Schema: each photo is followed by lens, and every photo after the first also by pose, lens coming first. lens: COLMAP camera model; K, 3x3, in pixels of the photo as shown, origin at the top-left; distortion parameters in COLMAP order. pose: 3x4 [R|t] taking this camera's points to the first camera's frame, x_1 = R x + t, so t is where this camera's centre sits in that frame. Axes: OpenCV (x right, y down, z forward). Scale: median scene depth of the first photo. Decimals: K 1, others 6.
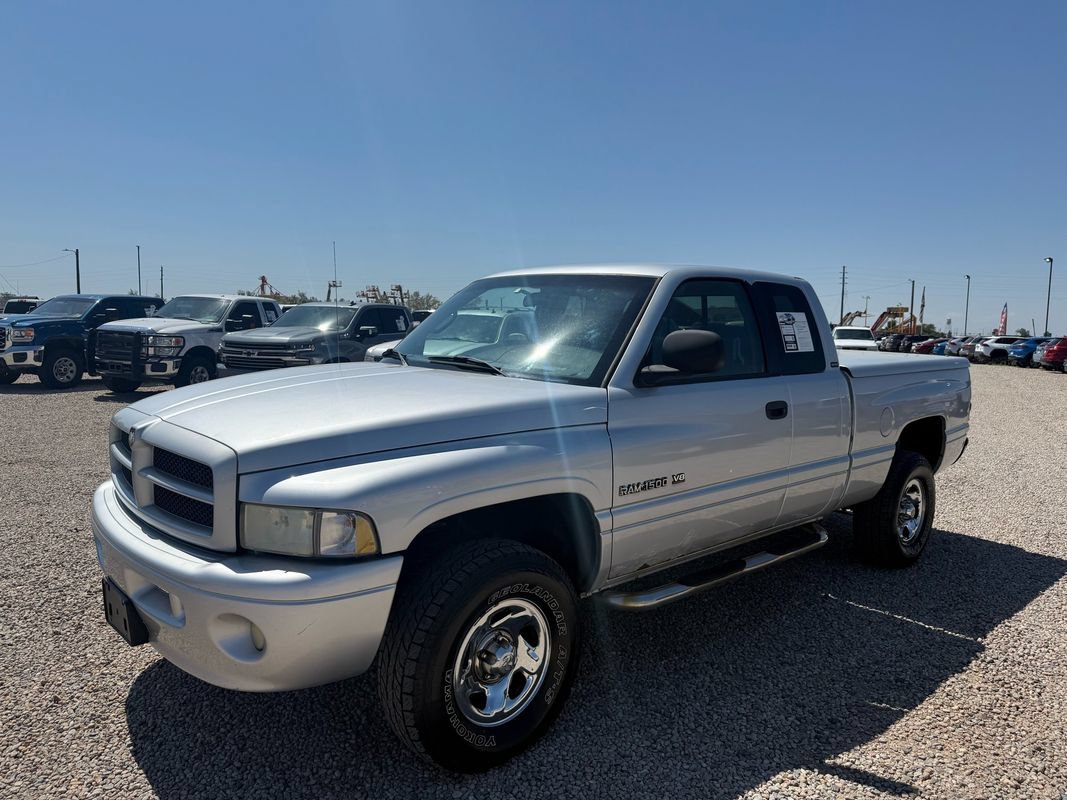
lens RADIAL K [[760.4, 0, 544.5], [0, 760.4, 396.9], [0, 0, 1]] dist [0.037300, -0.042953]
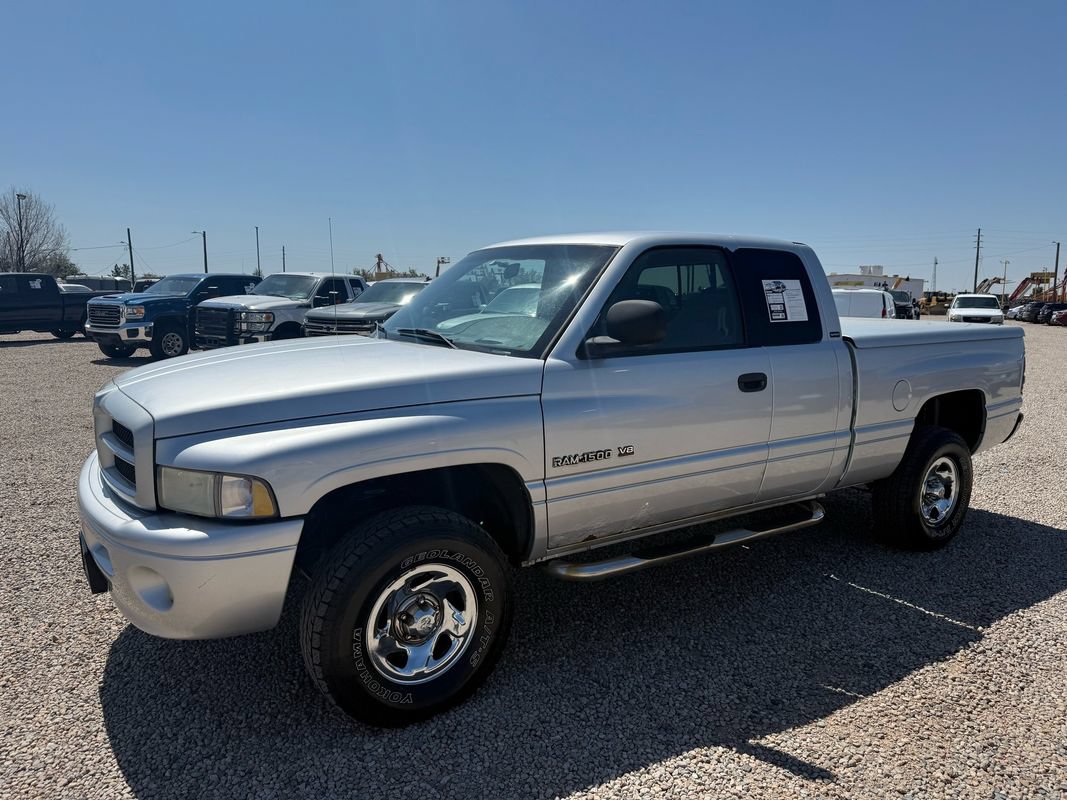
lens RADIAL K [[760.4, 0, 538.4], [0, 760.4, 398.0], [0, 0, 1]] dist [0.037300, -0.042953]
pose [[0.989416, 0.005924, -0.144983, 0.216033], [-0.000644, 0.999336, 0.036436, 0.002599], [0.145102, -0.035957, 0.988763, 0.009651]]
